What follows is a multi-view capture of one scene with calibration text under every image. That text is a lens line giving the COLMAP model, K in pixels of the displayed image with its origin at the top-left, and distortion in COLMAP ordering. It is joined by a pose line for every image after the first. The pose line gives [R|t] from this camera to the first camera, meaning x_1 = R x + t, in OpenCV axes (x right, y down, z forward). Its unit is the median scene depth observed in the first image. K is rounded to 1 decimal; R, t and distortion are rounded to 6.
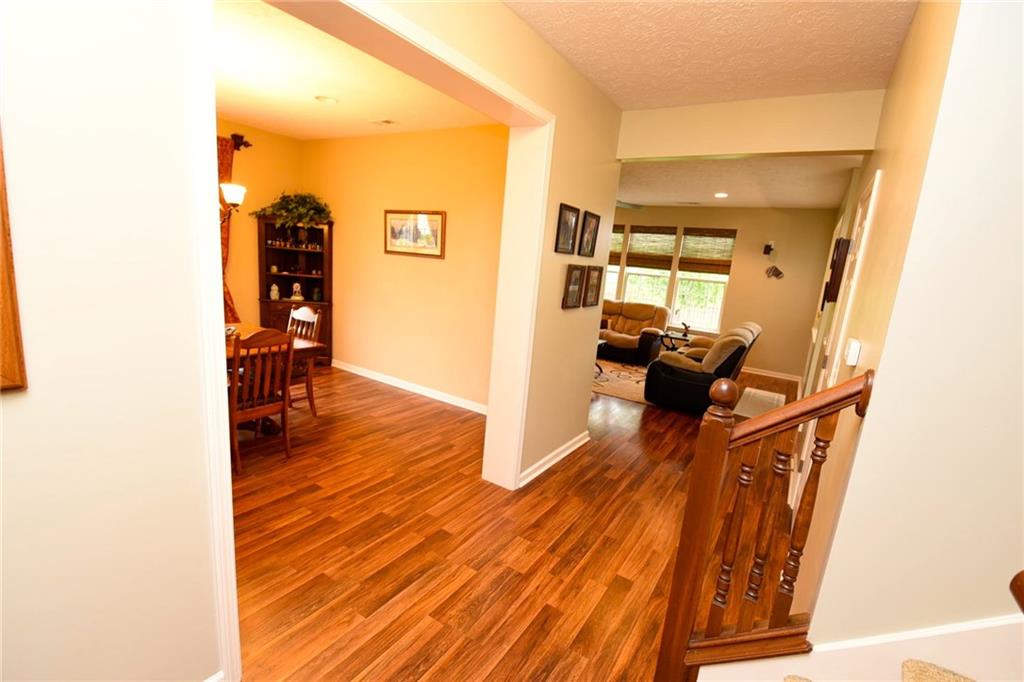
lens RADIAL K [[448.0, 0, 524.1], [0, 448.0, 349.6], [0, 0, 1]] dist [0.015894, -0.020564]
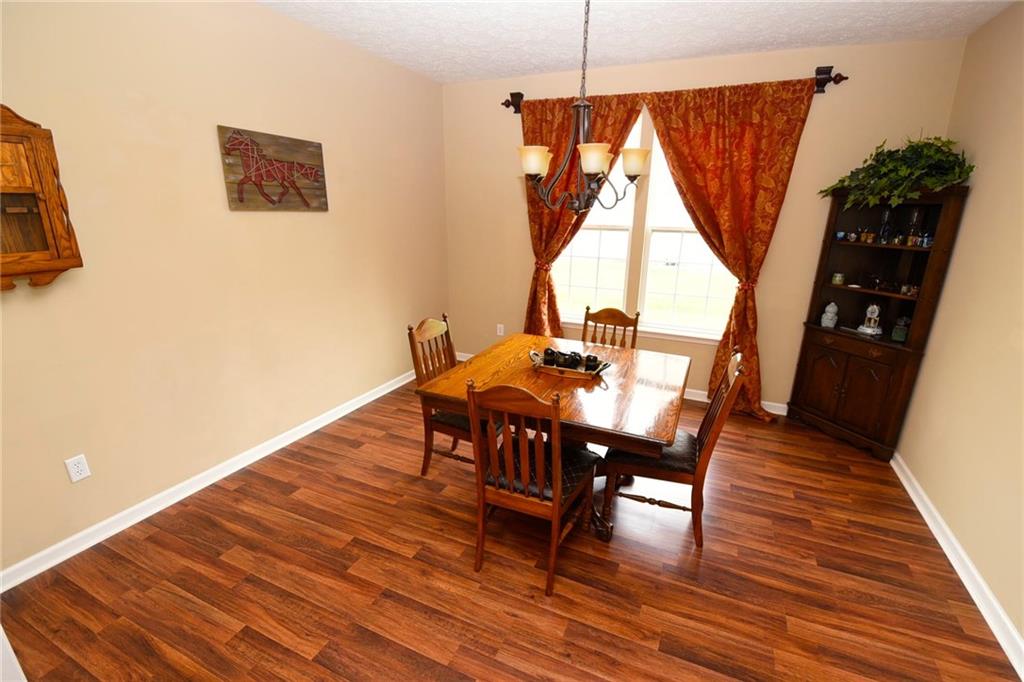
lens RADIAL K [[448.0, 0, 524.1], [0, 448.0, 349.6], [0, 0, 1]] dist [0.015894, -0.020564]
pose [[0.140903, 0.206320, -0.968286, -0.001561], [-0.192320, 0.965117, 0.177659, -0.113576], [0.971164, 0.161188, 0.175667, 0.495983]]
